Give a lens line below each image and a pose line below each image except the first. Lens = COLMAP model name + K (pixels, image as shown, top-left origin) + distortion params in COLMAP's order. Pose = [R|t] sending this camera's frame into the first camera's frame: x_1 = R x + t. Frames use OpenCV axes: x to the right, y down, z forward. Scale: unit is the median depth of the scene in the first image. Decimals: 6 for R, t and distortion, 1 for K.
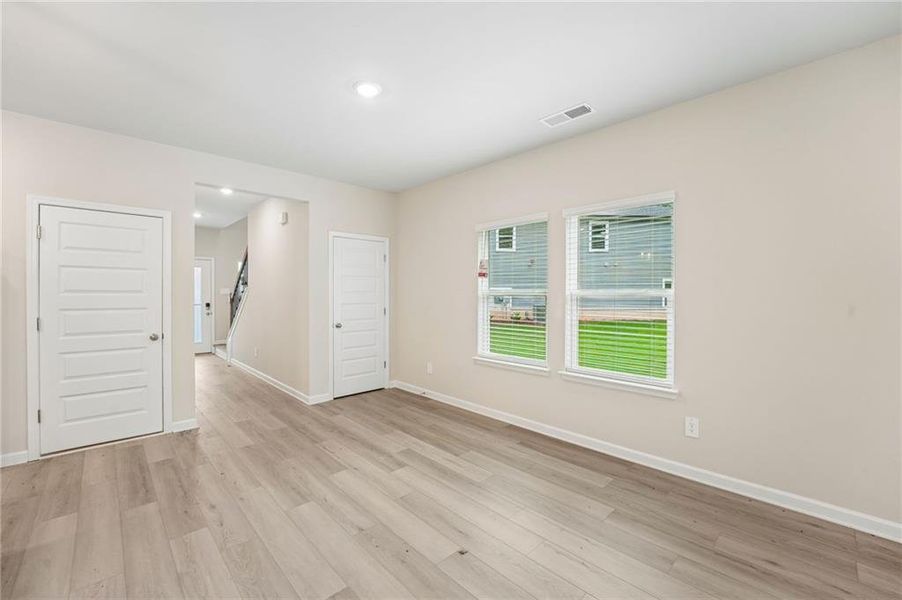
lens RADIAL K [[370.3, 0, 449.1], [0, 370.3, 296.0], [0, 0, 1]] dist [-0.024704, 0.000402]
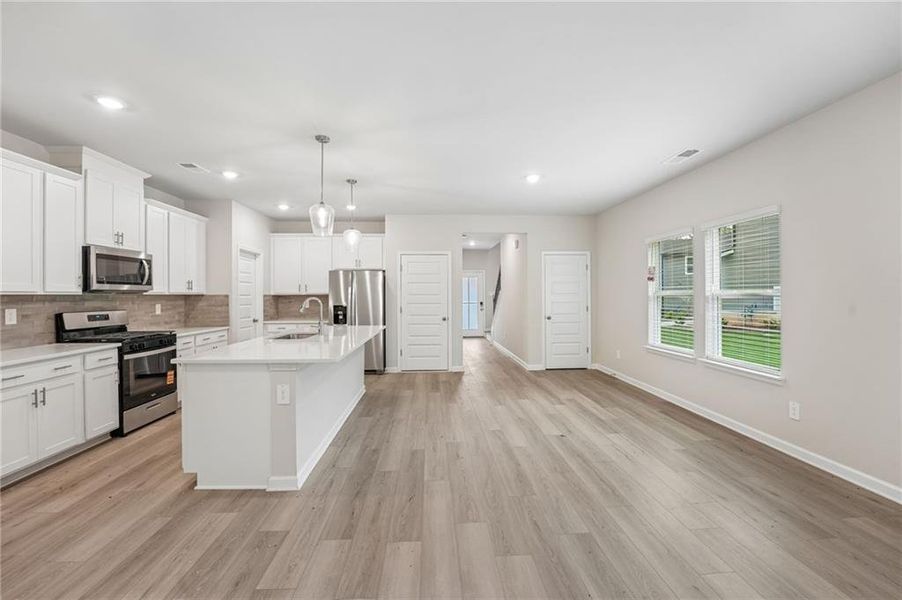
lens RADIAL K [[370.3, 0, 449.1], [0, 370.3, 296.0], [0, 0, 1]] dist [-0.024704, 0.000402]
pose [[0.758386, -0.003573, -0.651796, 0.472596], [0.000964, 0.999990, -0.004360, 0.004798], [0.651805, 0.002678, 0.758382, -0.450284]]
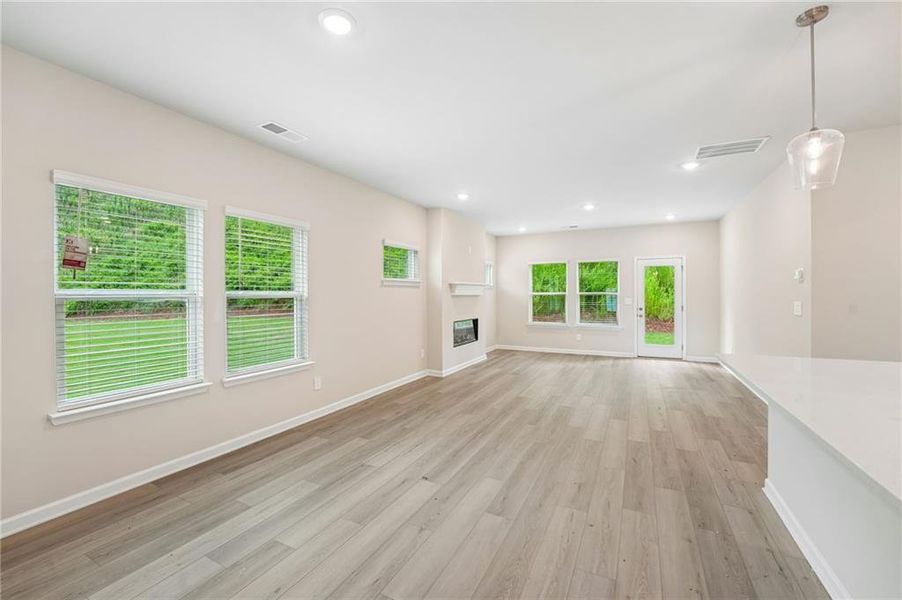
lens RADIAL K [[374.4, 0, 448.8], [0, 374.4, 295.0], [0, 0, 1]] dist [-0.026039, 0.000211]
pose [[-0.333098, -0.002975, 0.942888, -0.782088], [0.010176, 0.999925, 0.006750, -0.007368], [-0.942837, 0.011843, -0.333043, 0.807280]]
